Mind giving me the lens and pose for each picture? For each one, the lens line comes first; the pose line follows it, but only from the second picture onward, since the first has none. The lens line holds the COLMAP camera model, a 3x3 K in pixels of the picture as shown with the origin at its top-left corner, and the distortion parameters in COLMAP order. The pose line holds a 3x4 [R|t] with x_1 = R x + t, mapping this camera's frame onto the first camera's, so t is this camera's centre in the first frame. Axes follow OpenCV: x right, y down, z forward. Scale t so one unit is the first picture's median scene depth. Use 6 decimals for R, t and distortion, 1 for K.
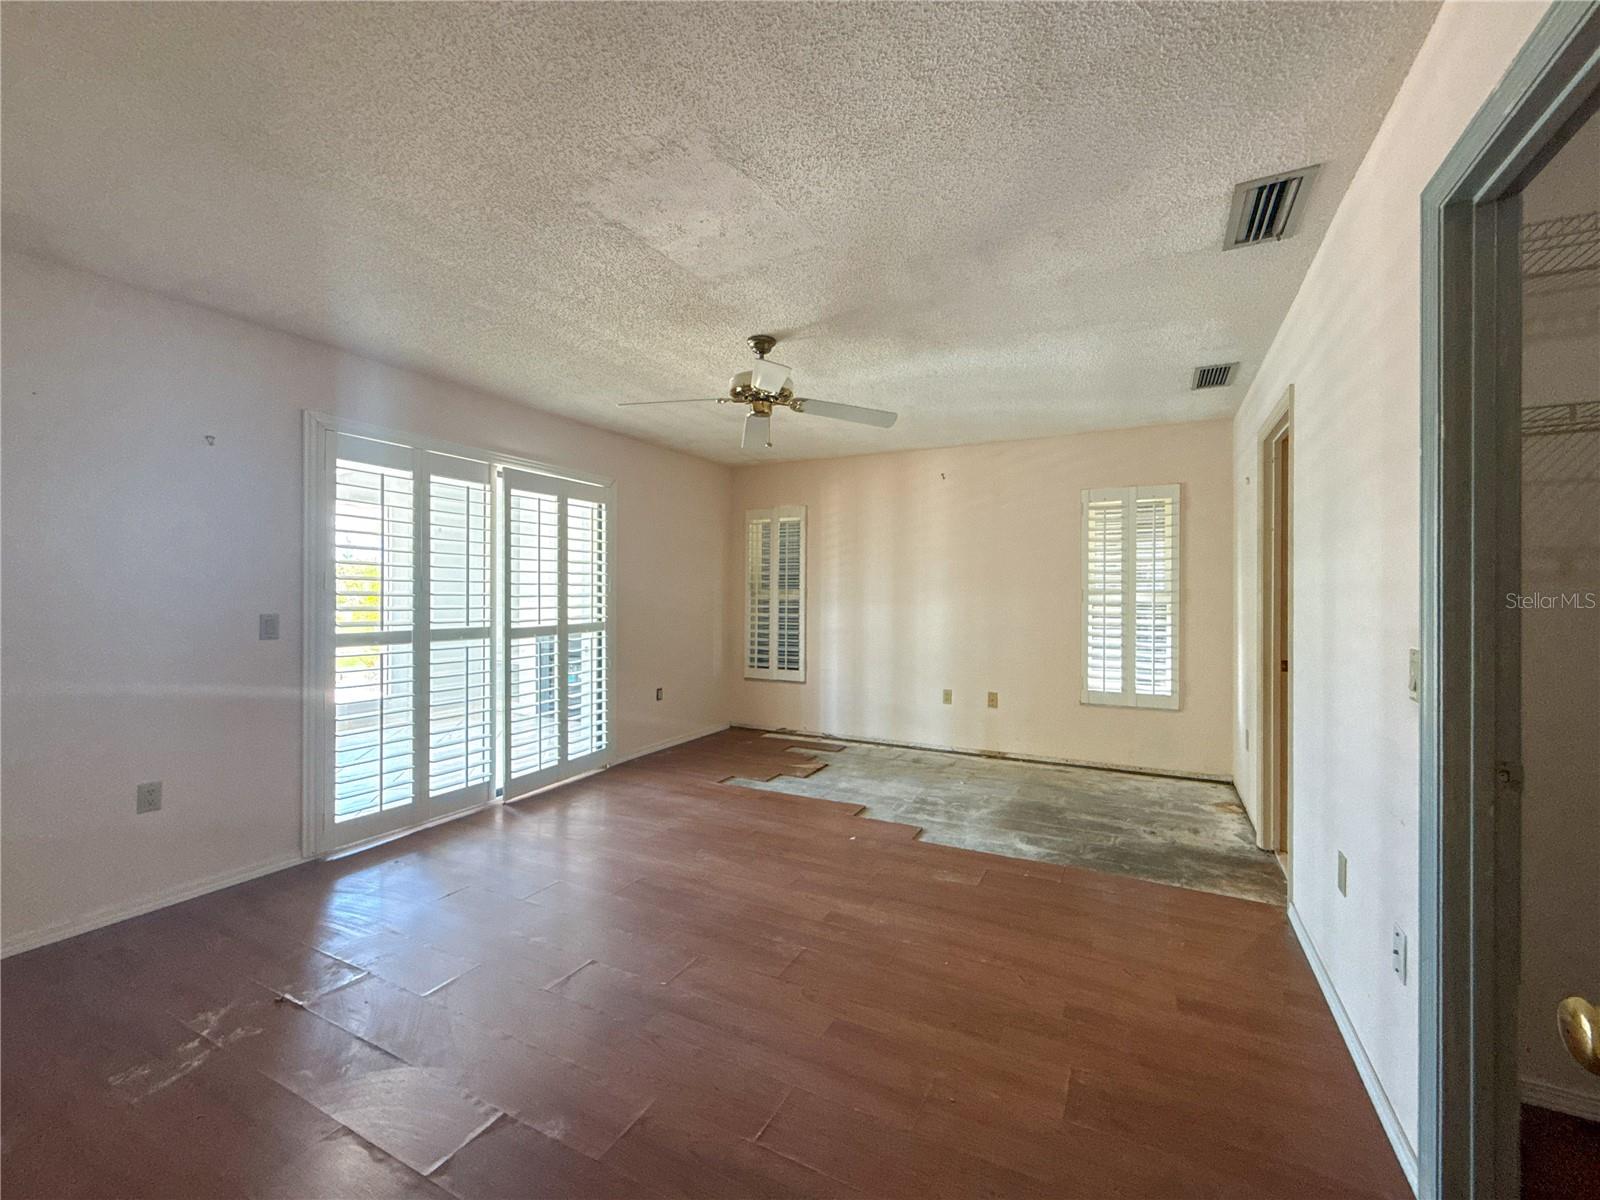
lens RADIAL K [[654.9, 0, 806.7], [0, 654.9, 593.8], [0, 0, 1]] dist [0.002401, 0.000376]
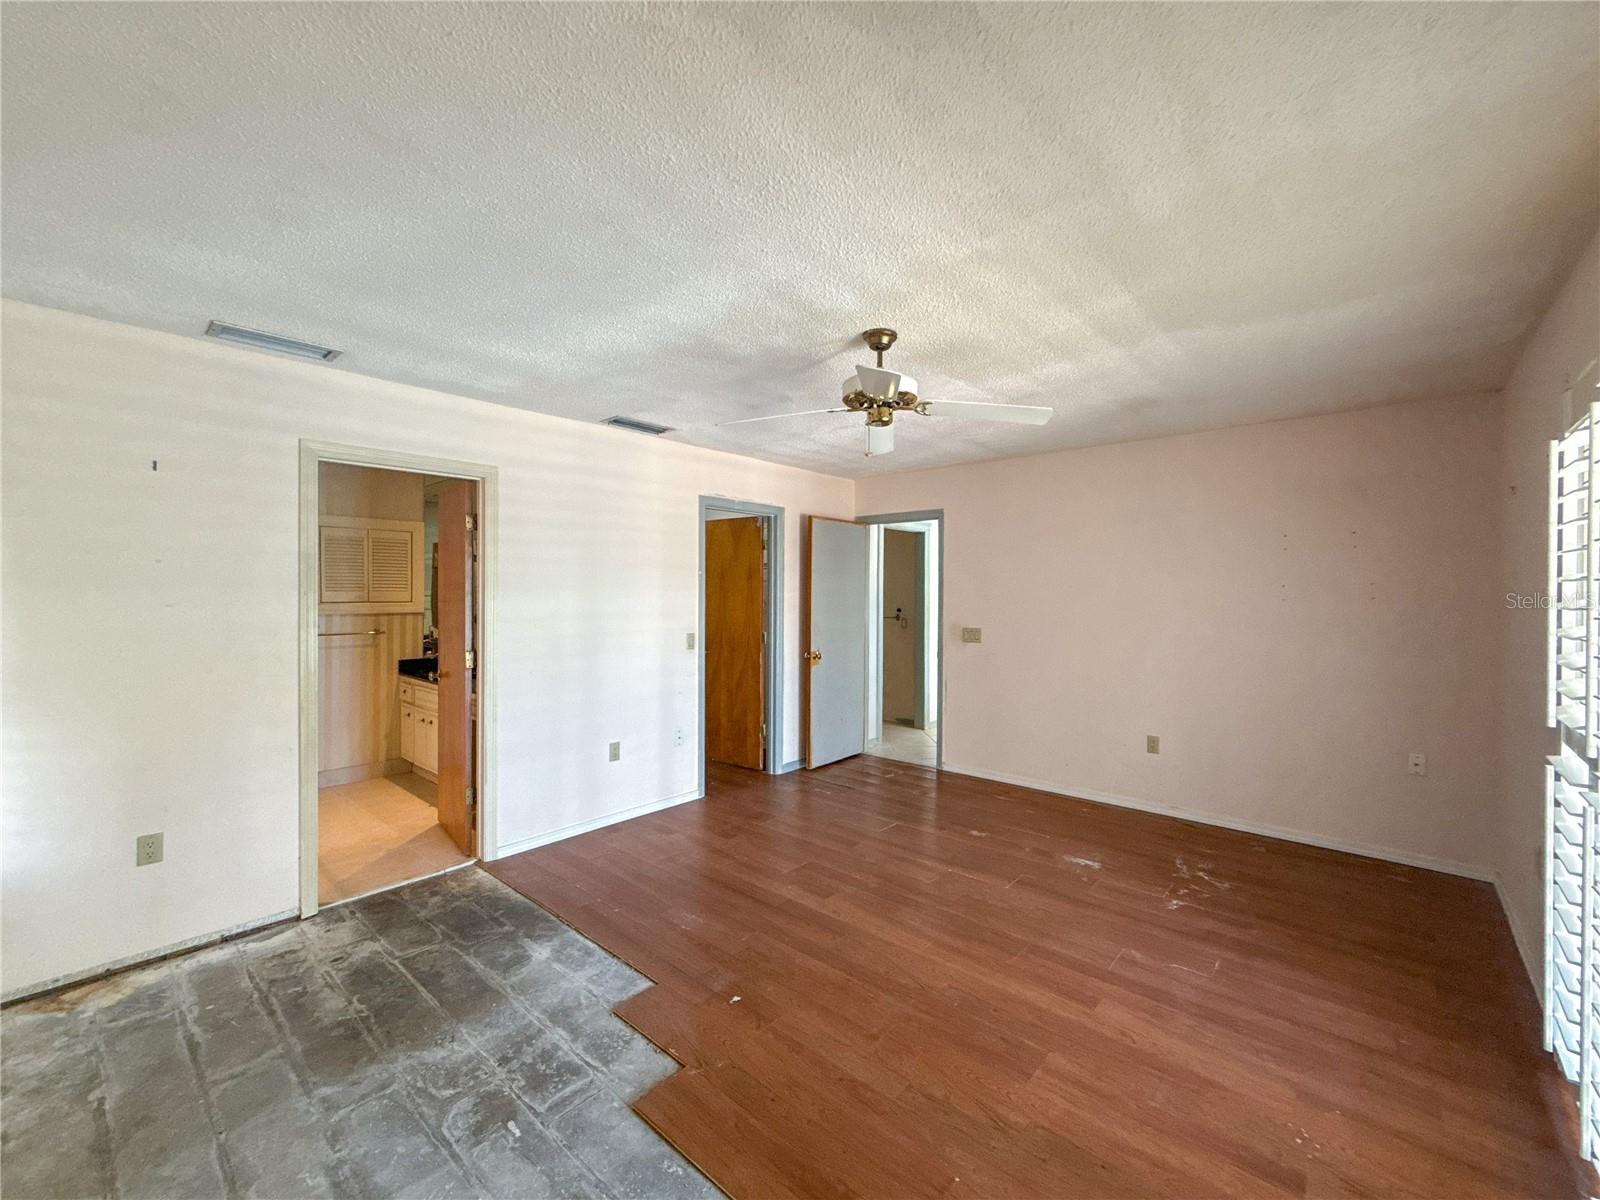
lens RADIAL K [[654.9, 0, 839.3], [0, 654.9, 592.8], [0, 0, 1]] dist [0.002401, 0.000376]
pose [[-0.979188, -0.004523, 0.202906, -0.160500], [-0.003594, 0.999981, 0.004951, -0.047715], [-0.202924, 0.004119, -0.979186, 1.552897]]
